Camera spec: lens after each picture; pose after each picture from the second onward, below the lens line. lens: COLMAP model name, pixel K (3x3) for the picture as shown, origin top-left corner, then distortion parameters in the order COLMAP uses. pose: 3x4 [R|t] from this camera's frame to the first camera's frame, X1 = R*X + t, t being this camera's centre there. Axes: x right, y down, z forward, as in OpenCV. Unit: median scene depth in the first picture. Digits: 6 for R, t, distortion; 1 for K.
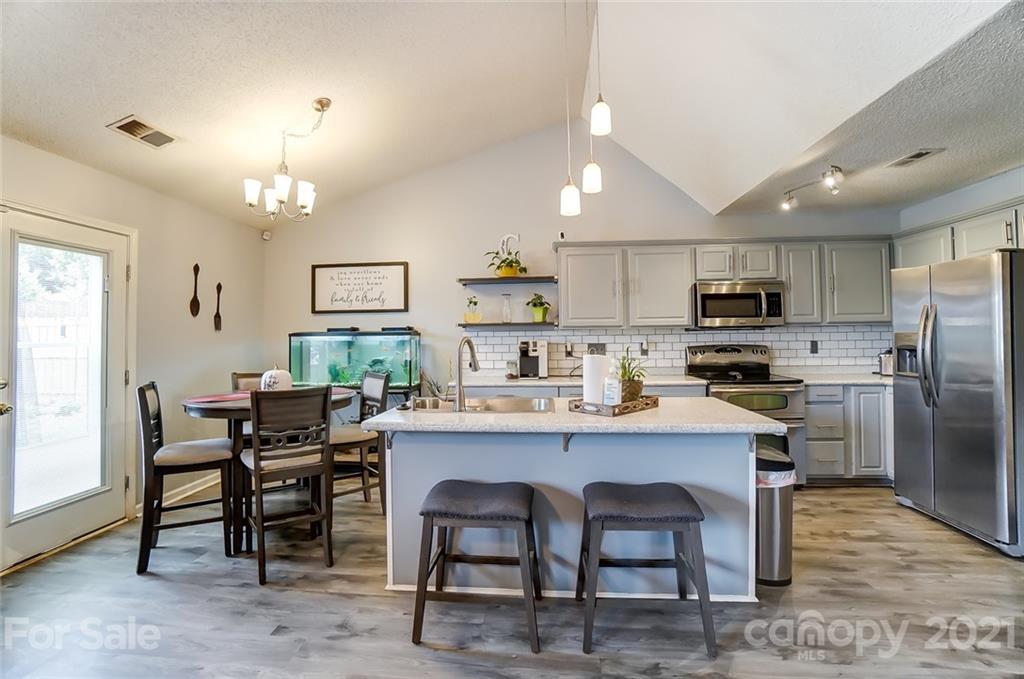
lens RADIAL K [[456.7, 0, 507.2], [0, 456.7, 335.1], [0, 0, 1]] dist [-0.067288, 0.023869]
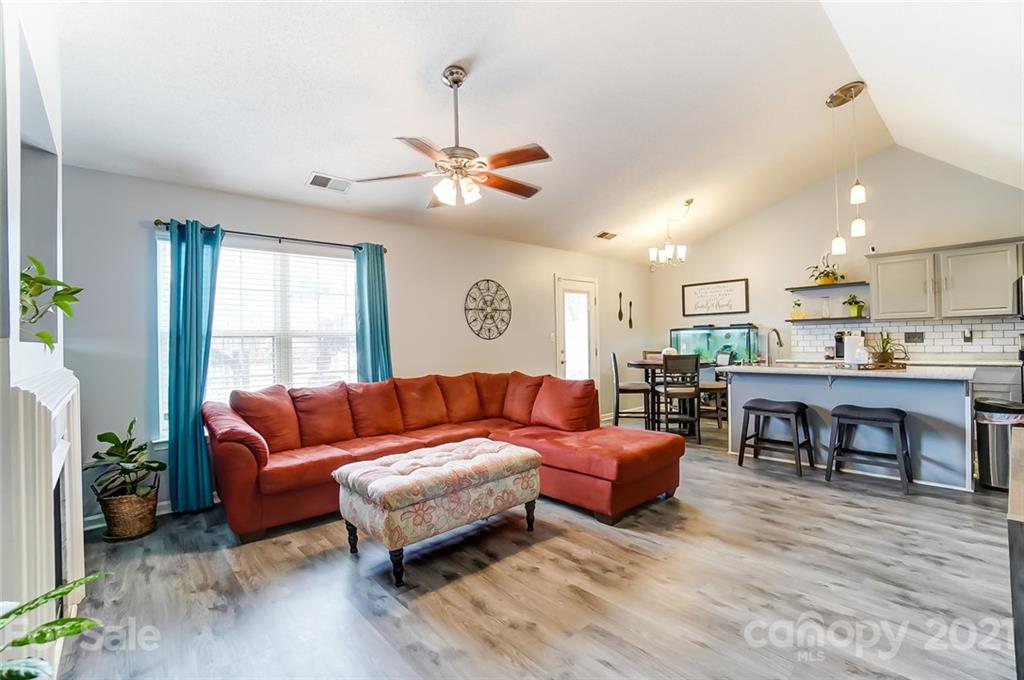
lens RADIAL K [[456.7, 0, 507.2], [0, 456.7, 335.6], [0, 0, 1]] dist [-0.067288, 0.023869]
pose [[0.732801, -0.011973, -0.680338, 0.209474], [0.015613, 0.999878, -0.000779, 0.011751], [0.680264, -0.010051, 0.732898, -0.632611]]
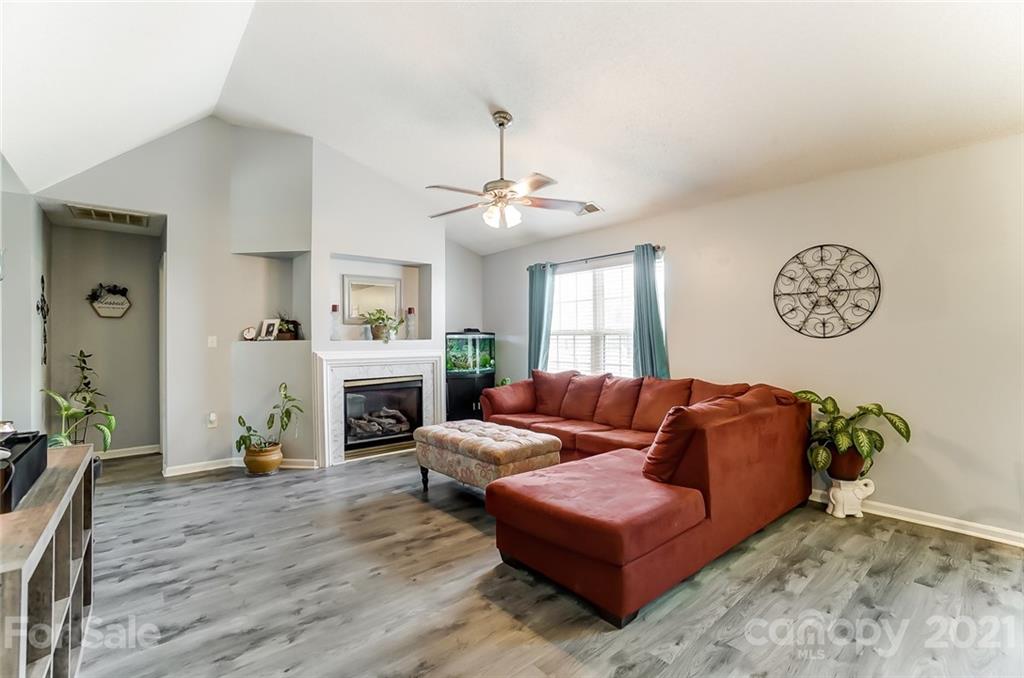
lens RADIAL K [[456.7, 0, 507.2], [0, 456.7, 334.6], [0, 0, 1]] dist [-0.067288, 0.023869]
pose [[-0.699784, 0.008712, -0.714301, 0.273052], [0.018277, 0.999817, -0.005711, 0.008765], [0.714121, -0.017052, -0.699815, 0.424767]]
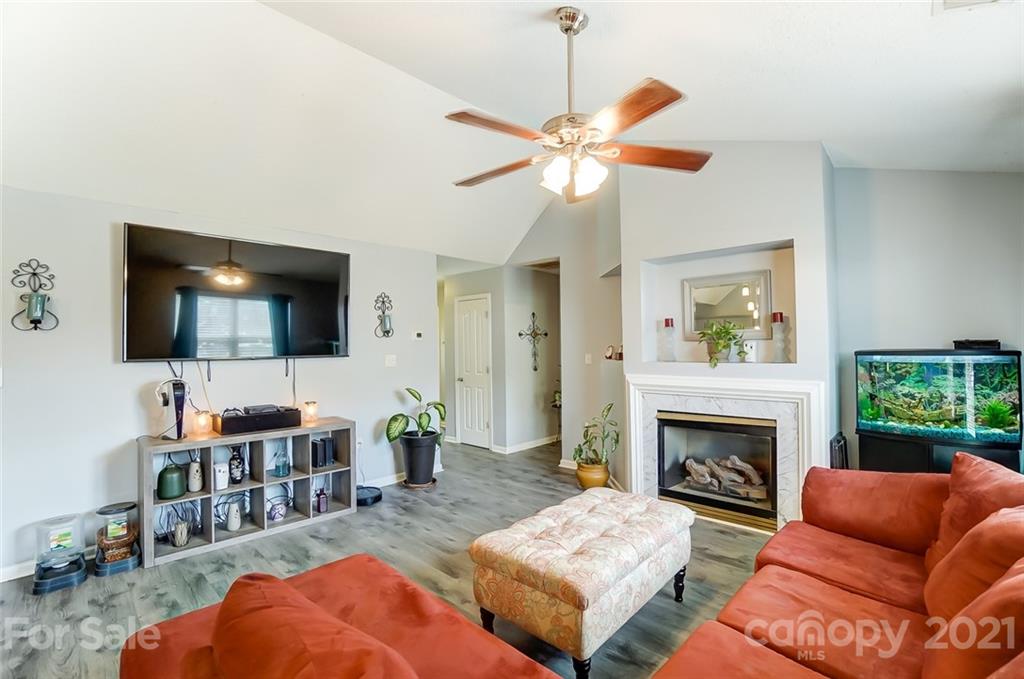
lens RADIAL K [[459.0, 0, 512.0], [0, 459.0, 339.5], [0, 0, 1]] dist [-0.069602, 0.023529]
pose [[-0.783212, 0.027497, 0.621147, -0.584188], [0.017620, 0.999602, -0.022033, -0.021655], [-0.621505, -0.006312, -0.783384, 0.274630]]
